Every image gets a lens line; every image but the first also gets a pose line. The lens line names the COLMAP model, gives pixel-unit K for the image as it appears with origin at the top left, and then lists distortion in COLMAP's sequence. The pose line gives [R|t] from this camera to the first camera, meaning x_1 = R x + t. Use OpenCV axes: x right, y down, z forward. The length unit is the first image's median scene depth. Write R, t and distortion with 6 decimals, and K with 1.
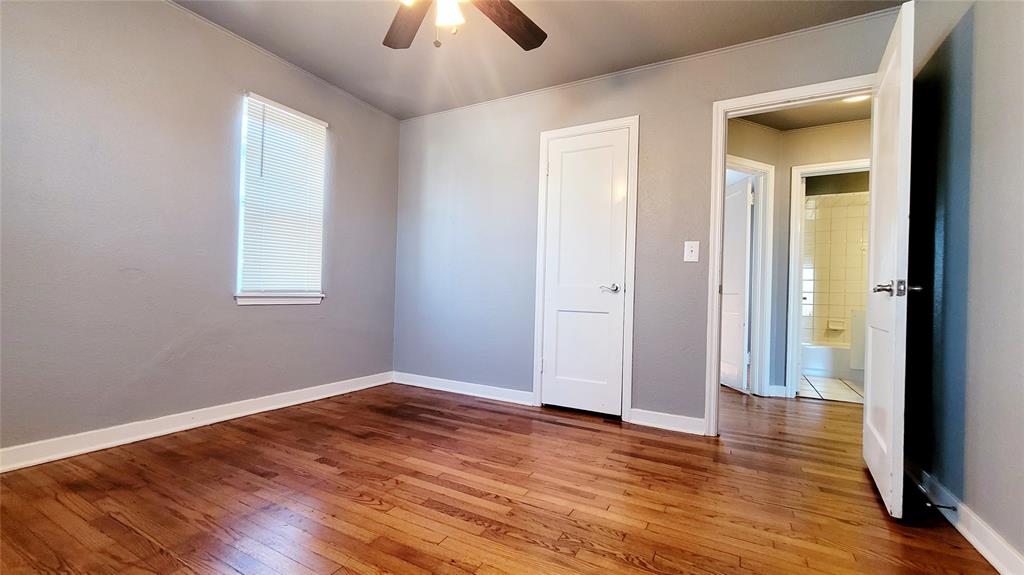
lens RADIAL K [[415.3, 0, 515.9], [0, 415.3, 292.5], [0, 0, 1]] dist [-0.001667, -0.000346]
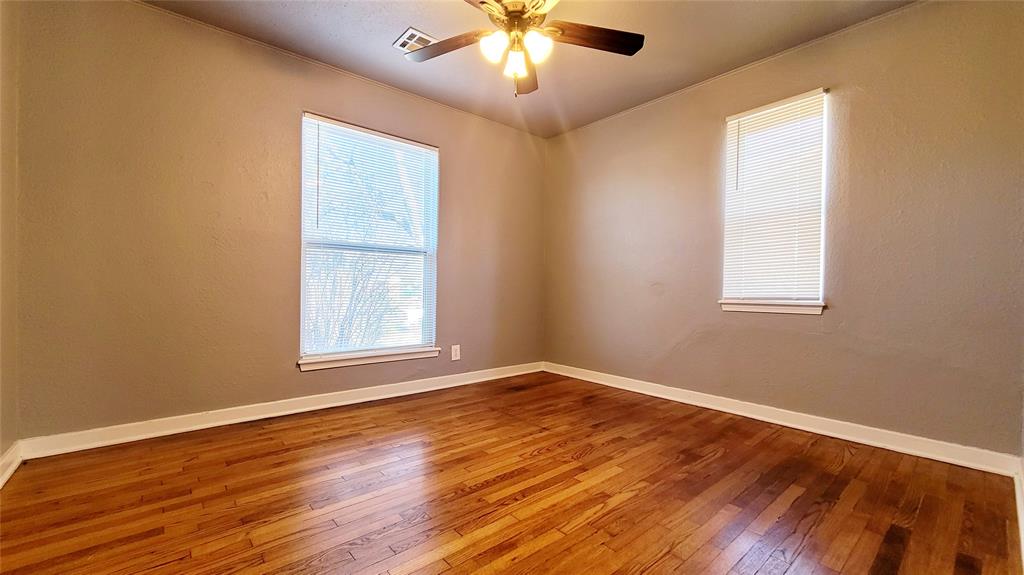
lens RADIAL K [[415.3, 0, 515.9], [0, 415.3, 292.5], [0, 0, 1]] dist [-0.001667, -0.000346]
pose [[-0.354756, -0.022370, -0.934691, 0.710419], [-0.015404, 0.999718, -0.018080, 0.012342], [0.934832, 0.007985, -0.355001, 1.072307]]
